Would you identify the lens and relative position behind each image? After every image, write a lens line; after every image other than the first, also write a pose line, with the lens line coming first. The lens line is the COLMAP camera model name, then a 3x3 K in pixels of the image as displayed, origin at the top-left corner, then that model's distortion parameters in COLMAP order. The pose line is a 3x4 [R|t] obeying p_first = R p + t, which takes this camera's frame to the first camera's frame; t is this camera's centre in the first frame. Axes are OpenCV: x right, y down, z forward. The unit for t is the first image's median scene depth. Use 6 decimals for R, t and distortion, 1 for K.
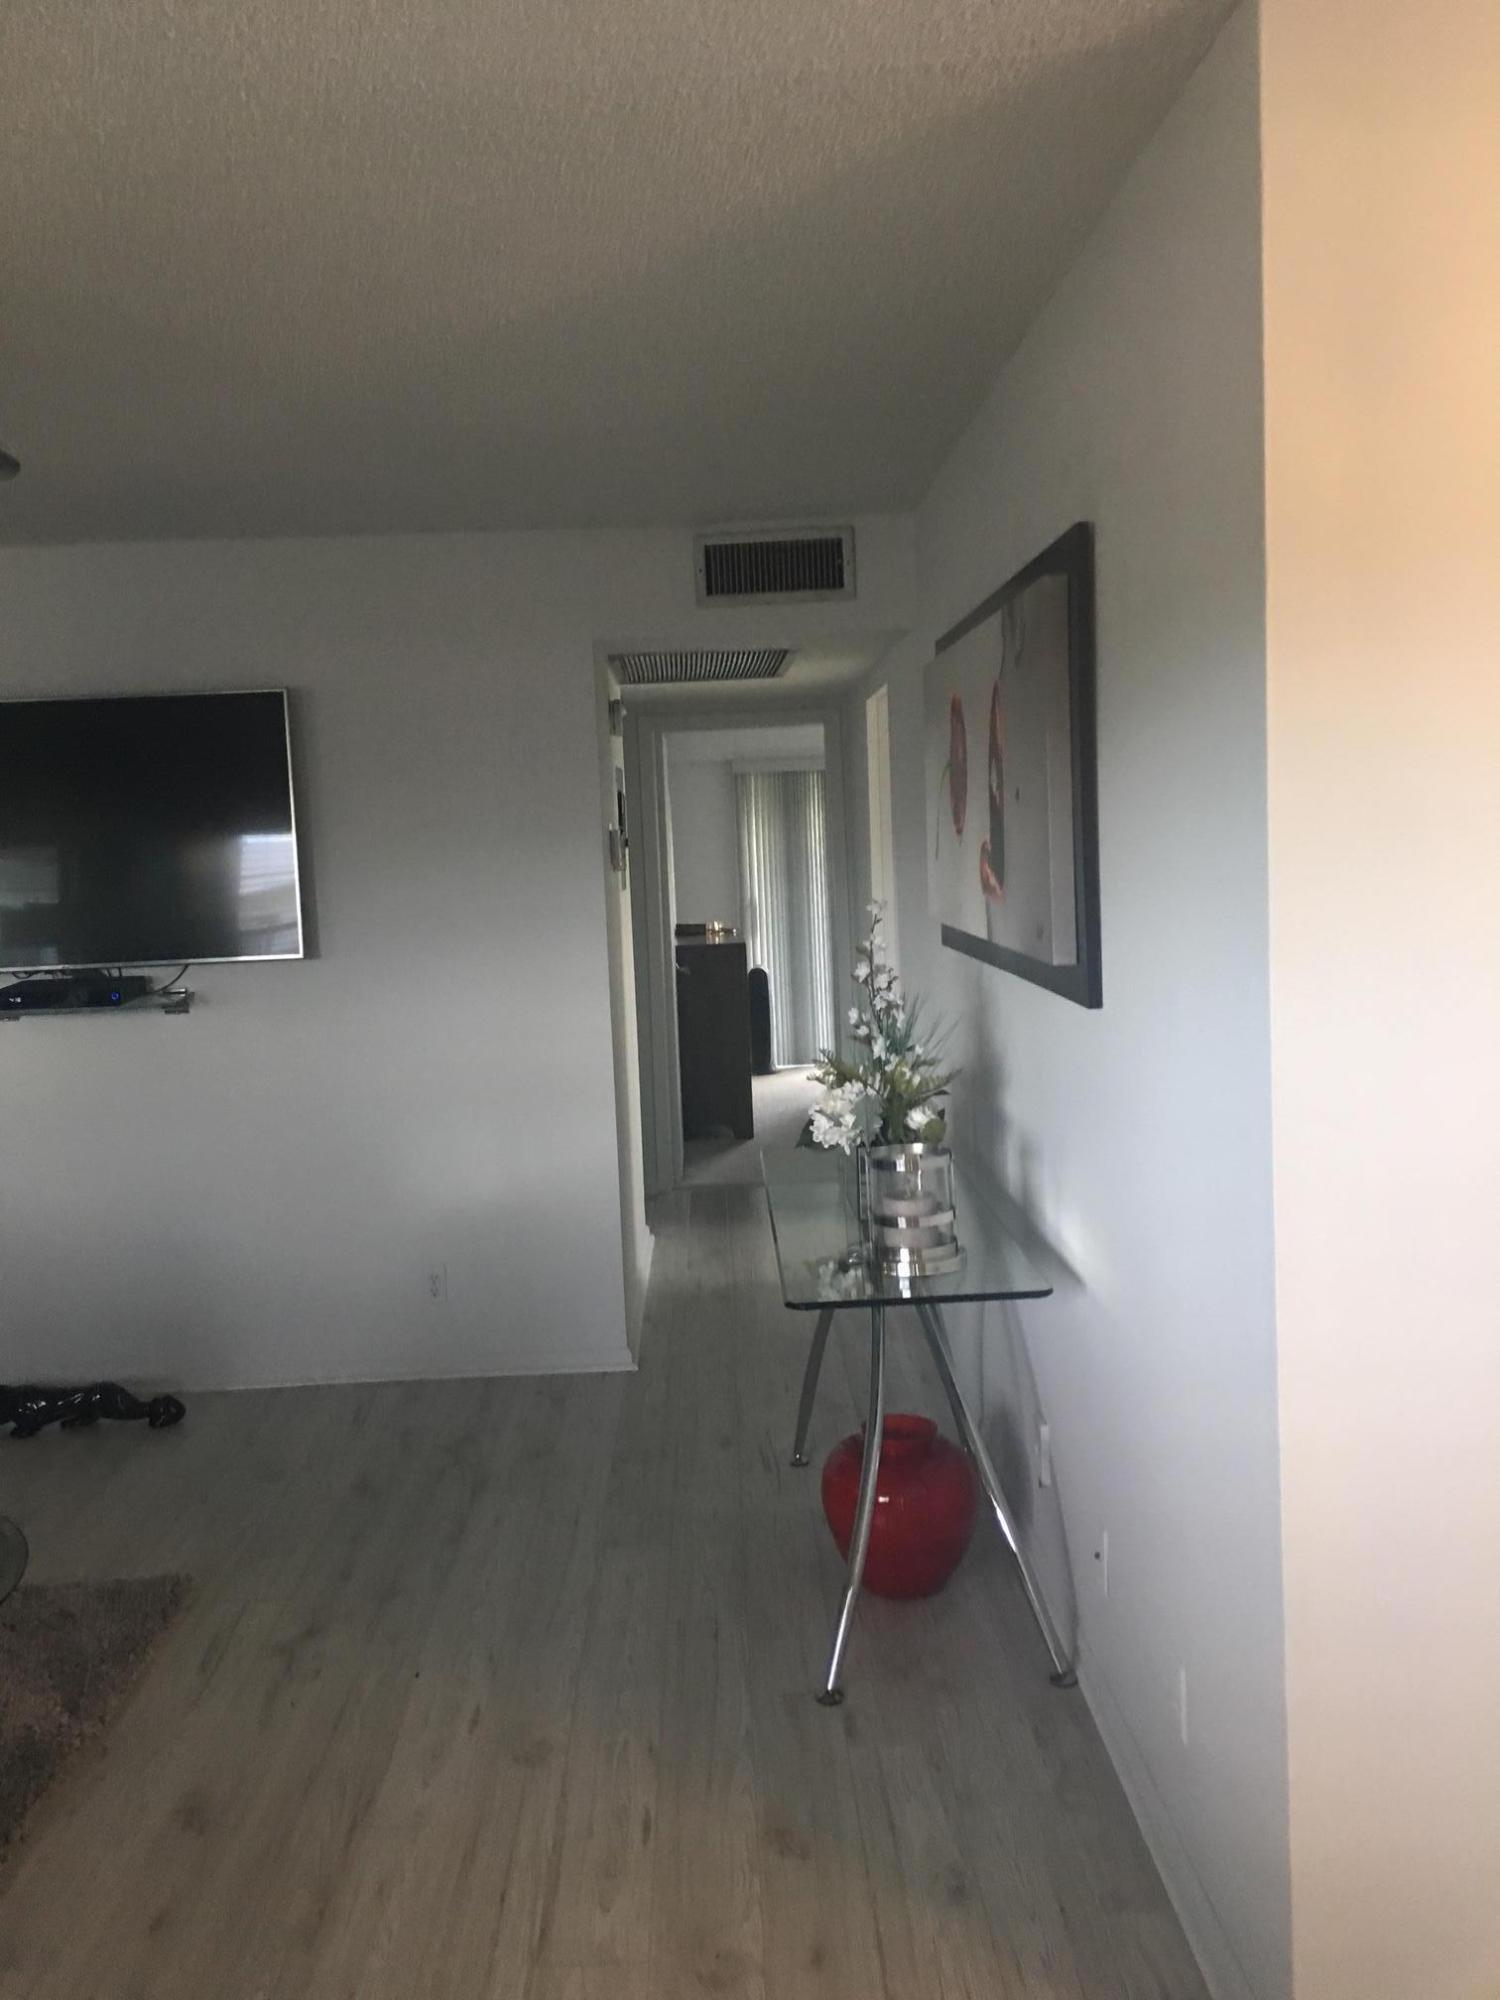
lens RADIAL K [[1705.7, 0, 749.6], [0, 1705.7, 963.8], [0, 0, 1]] dist [0.087263, -0.143886]
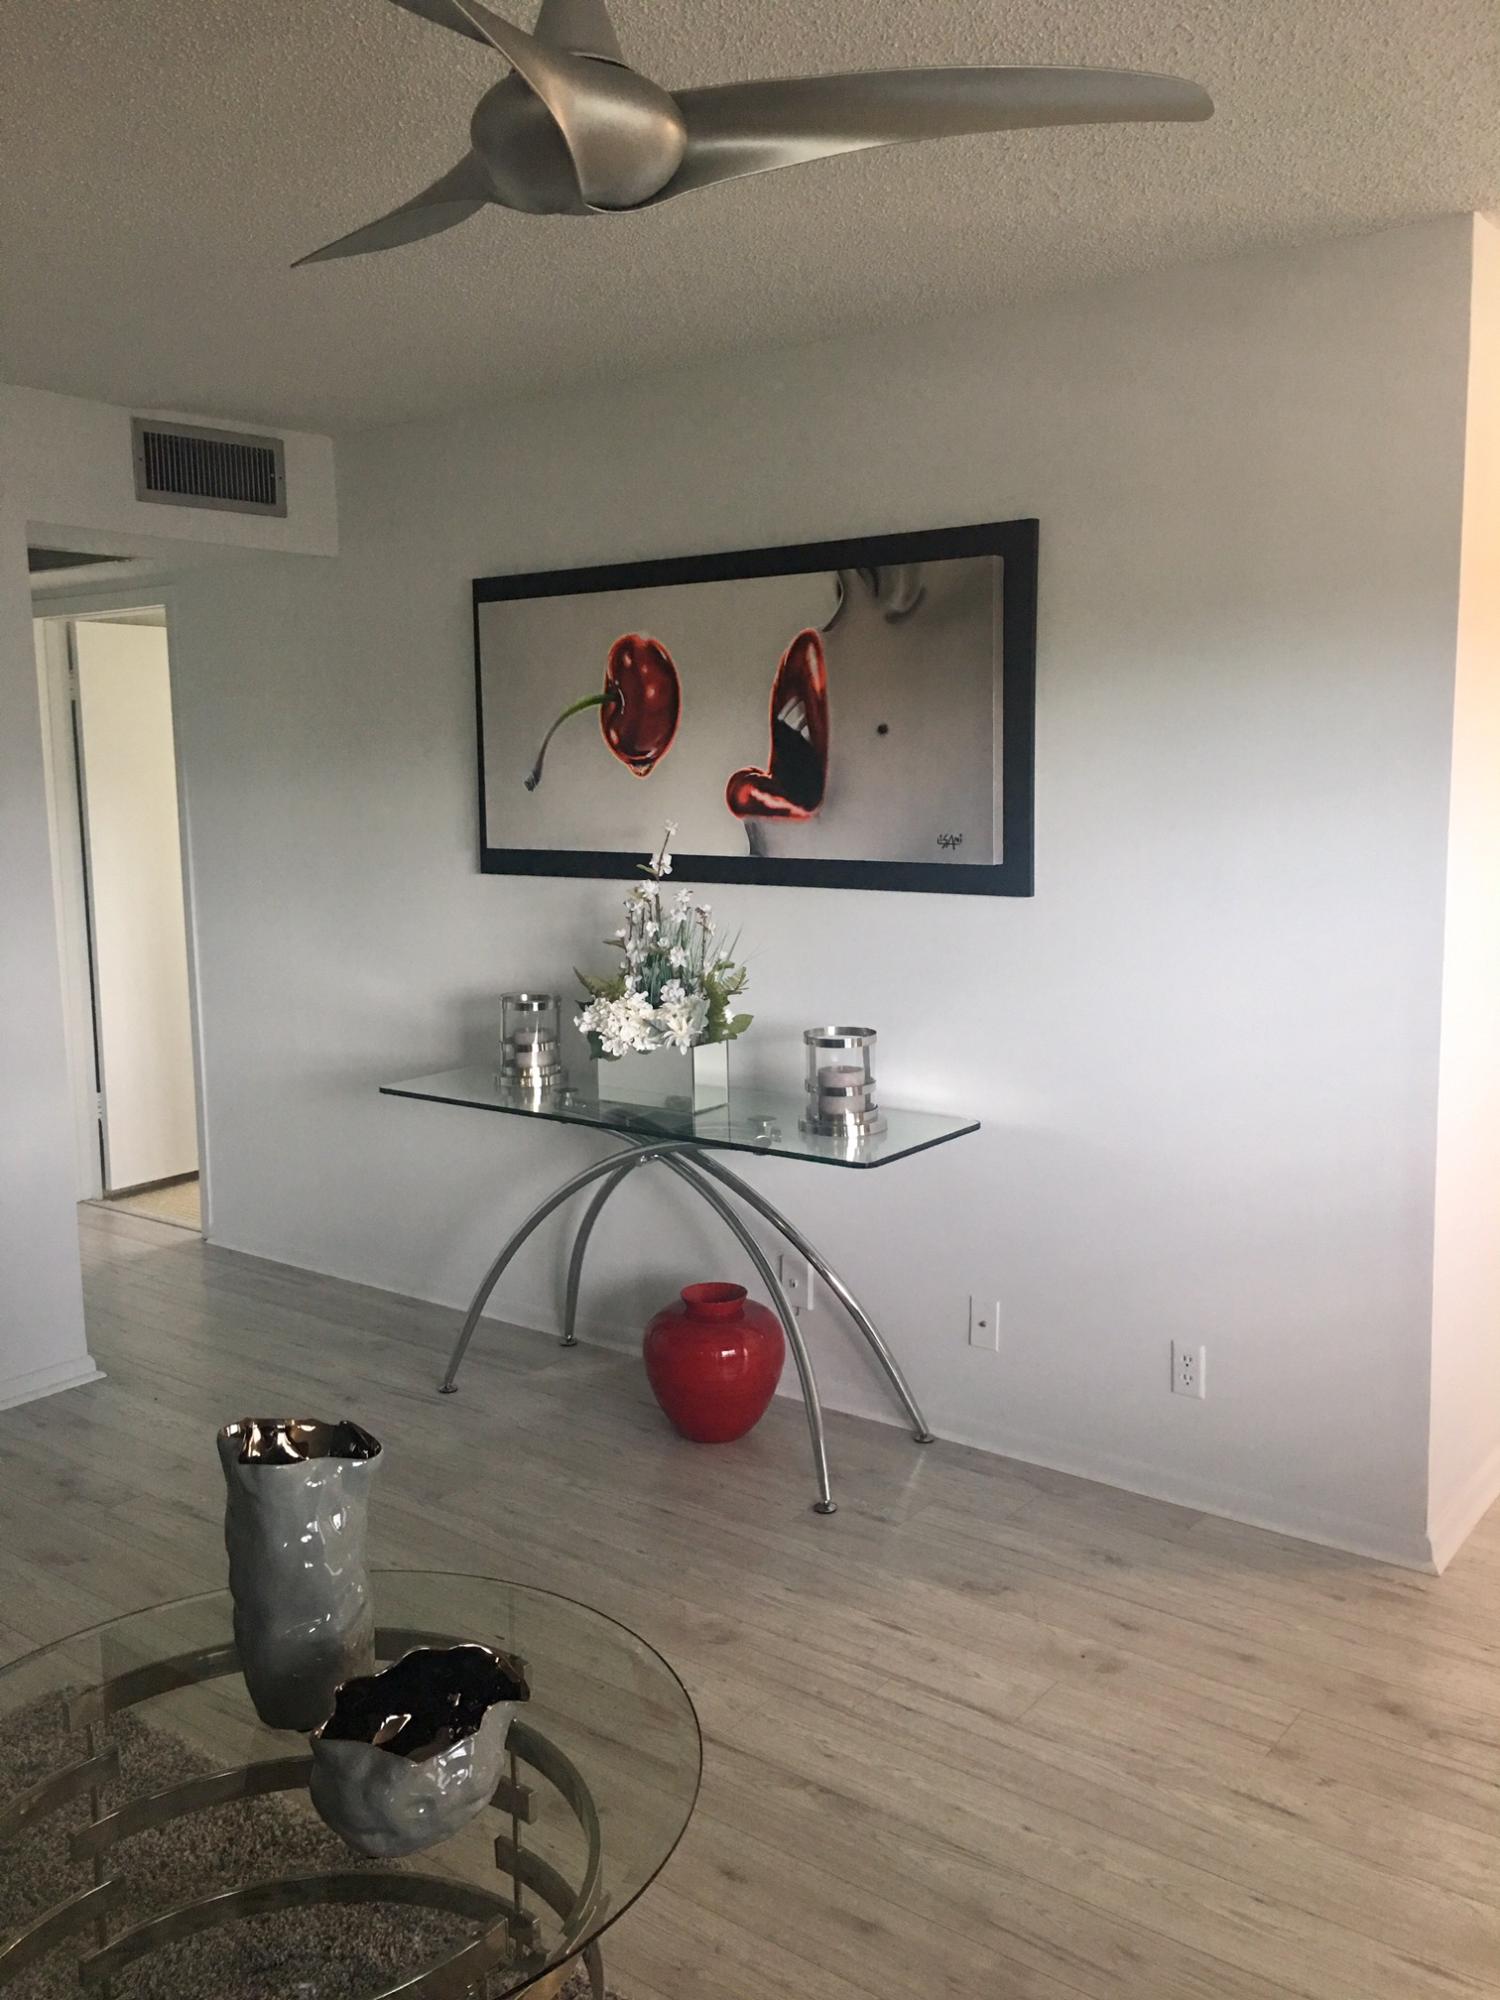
lens RADIAL K [[1705.7, 0, 749.6], [0, 1705.7, 963.8], [0, 0, 1]] dist [0.087263, -0.143886]
pose [[0.626845, -0.066656, 0.776288, -0.722802], [0.049719, 0.997725, 0.045522, 0.006130], [-0.777556, 0.010061, 0.628733, 0.264707]]
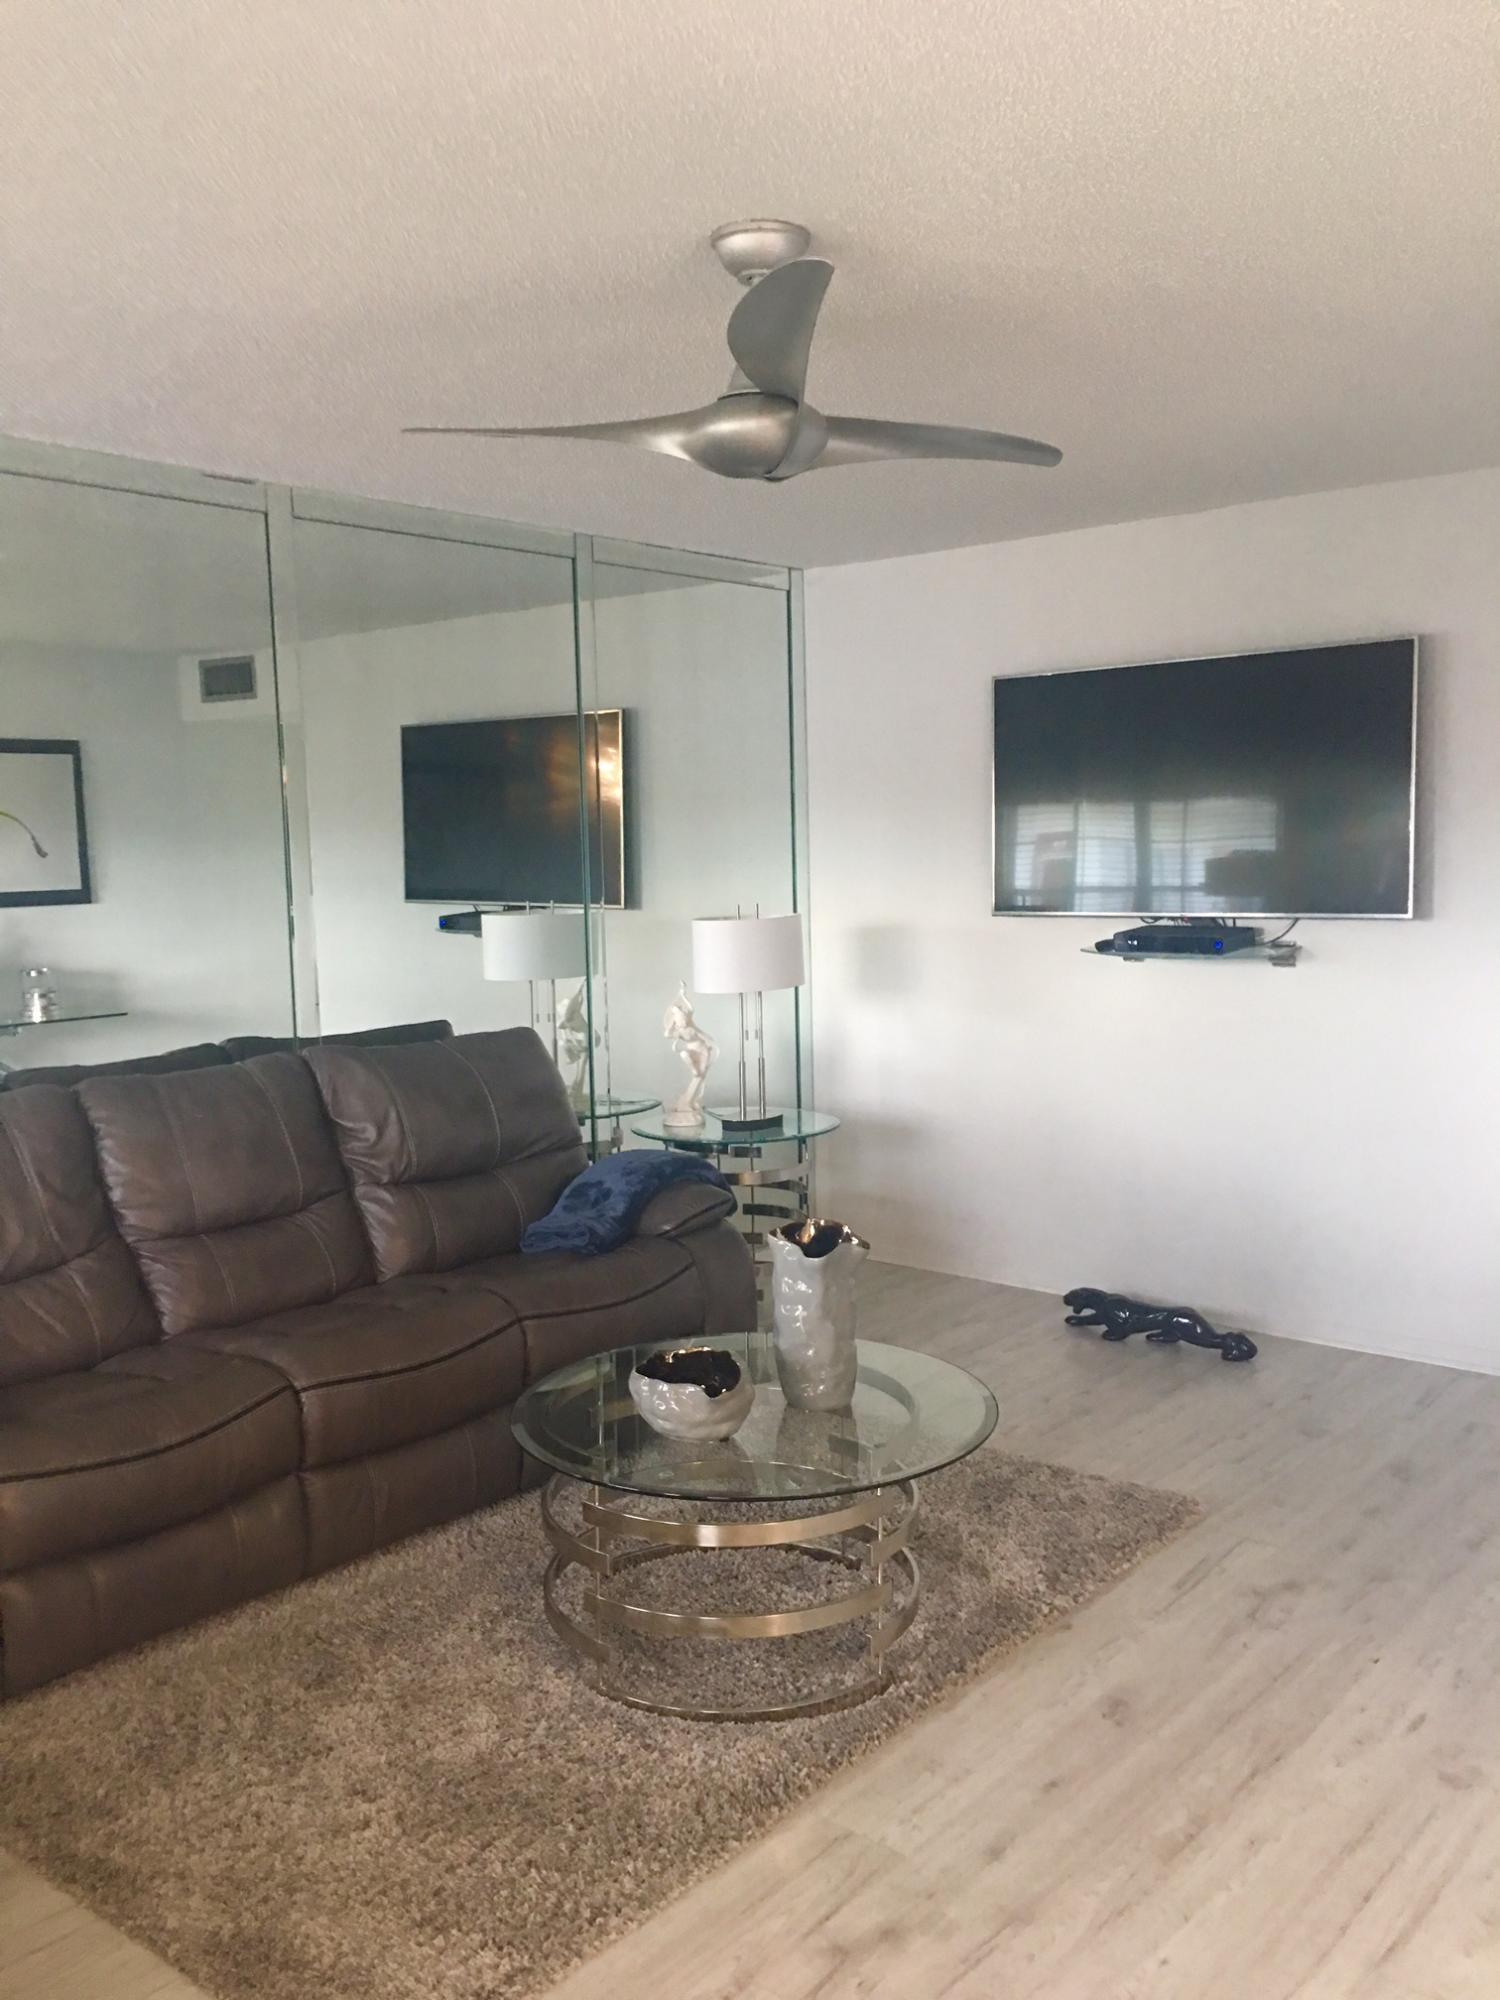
lens RADIAL K [[1737.3, 0, 750.6], [0, 1737.3, 1001.5], [0, 0, 1]] dist [0.075947, -0.138838]
pose [[0.737085, 0.088299, -0.670007, 0.154137], [-0.051754, 0.995891, 0.074311, -0.012845], [0.673816, -0.020098, 0.738626, 0.032275]]
